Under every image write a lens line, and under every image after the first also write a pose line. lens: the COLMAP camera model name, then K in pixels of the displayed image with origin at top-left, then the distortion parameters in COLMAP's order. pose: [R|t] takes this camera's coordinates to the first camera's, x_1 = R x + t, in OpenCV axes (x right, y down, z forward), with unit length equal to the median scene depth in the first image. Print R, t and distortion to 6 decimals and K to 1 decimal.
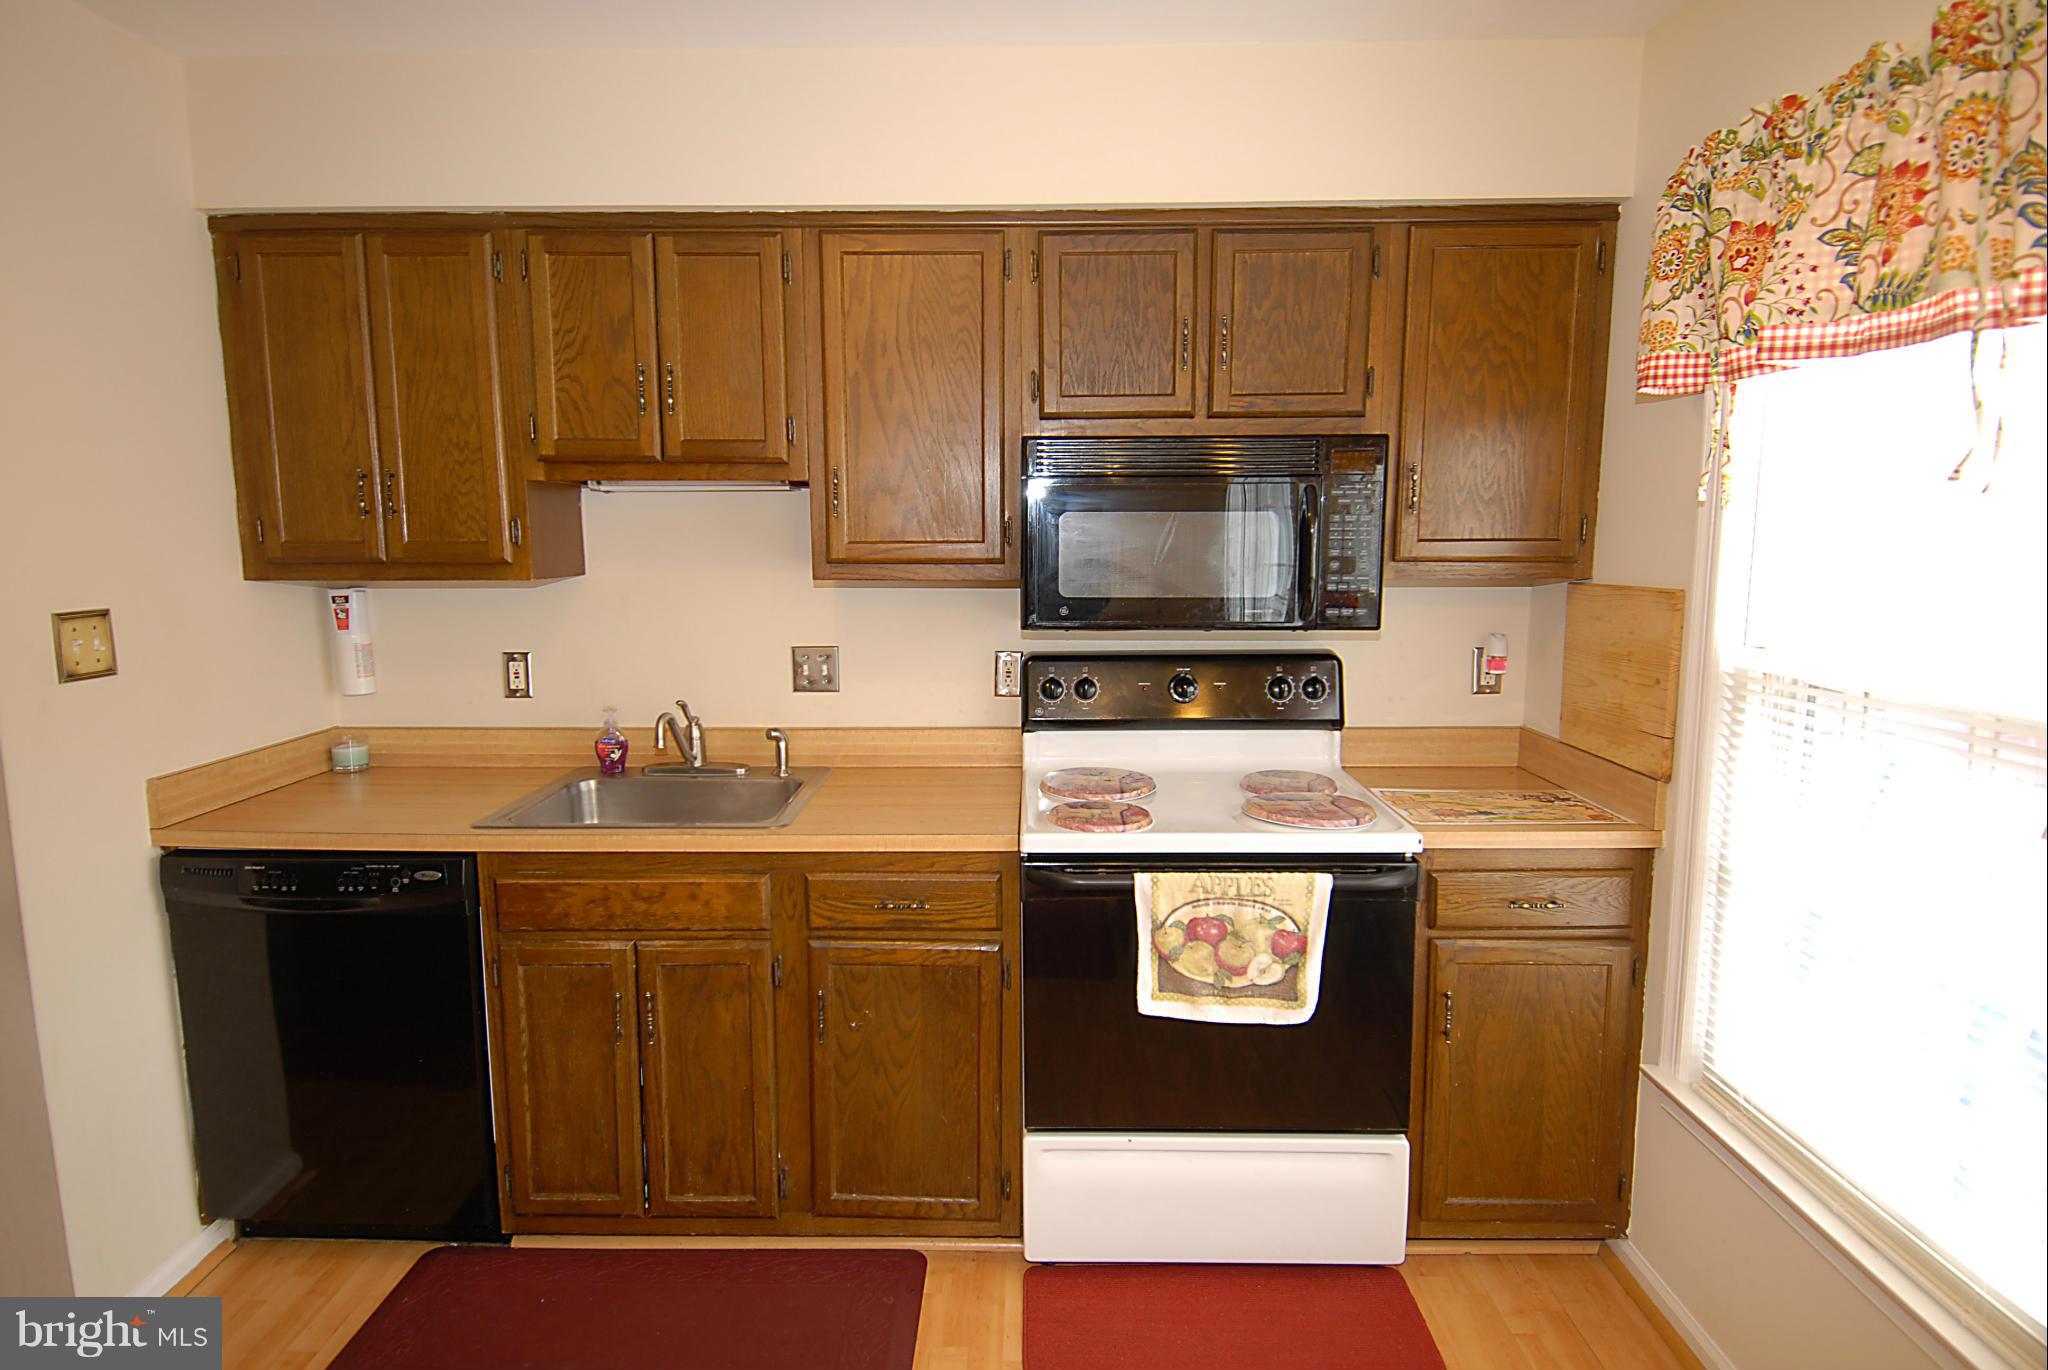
lens RADIAL K [[1216.3, 0, 1024.0], [0, 1216.3, 685.0], [0, 0, 1]] dist [0.070014, -0.085445]
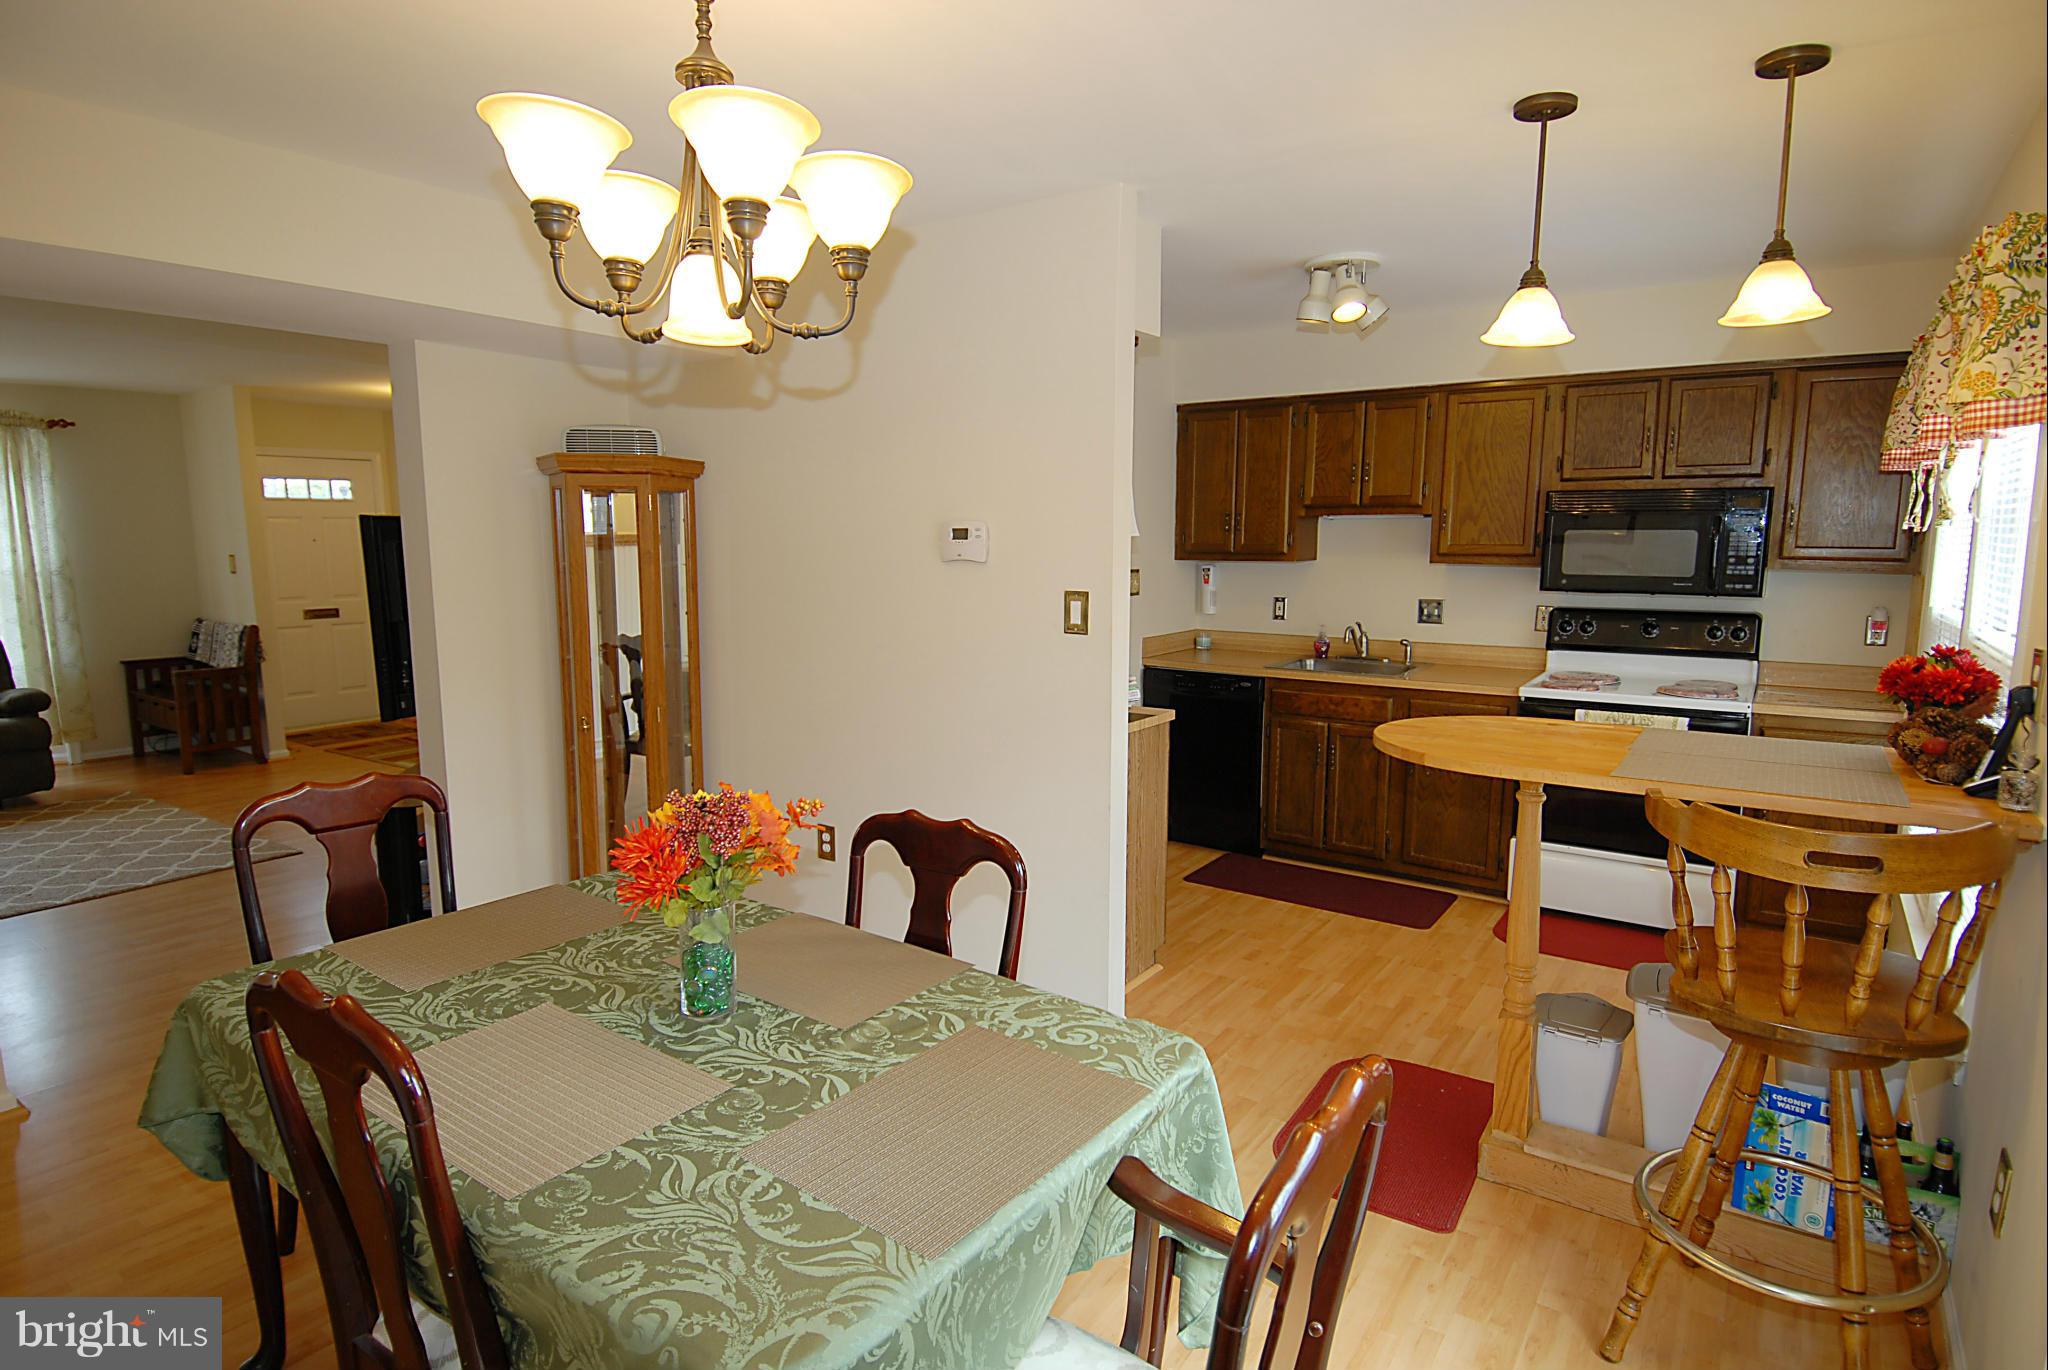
lens RADIAL K [[1069.9, 0, 1018.6], [0, 1069.9, 691.3], [0, 0, 1]] dist [0.049667, -0.053261]
pose [[0.834104, 0.085213, -0.544985, 0.259112], [-0.072742, 0.996359, 0.044457, 0.098774], [0.546789, 0.002562, 0.837266, -0.898716]]
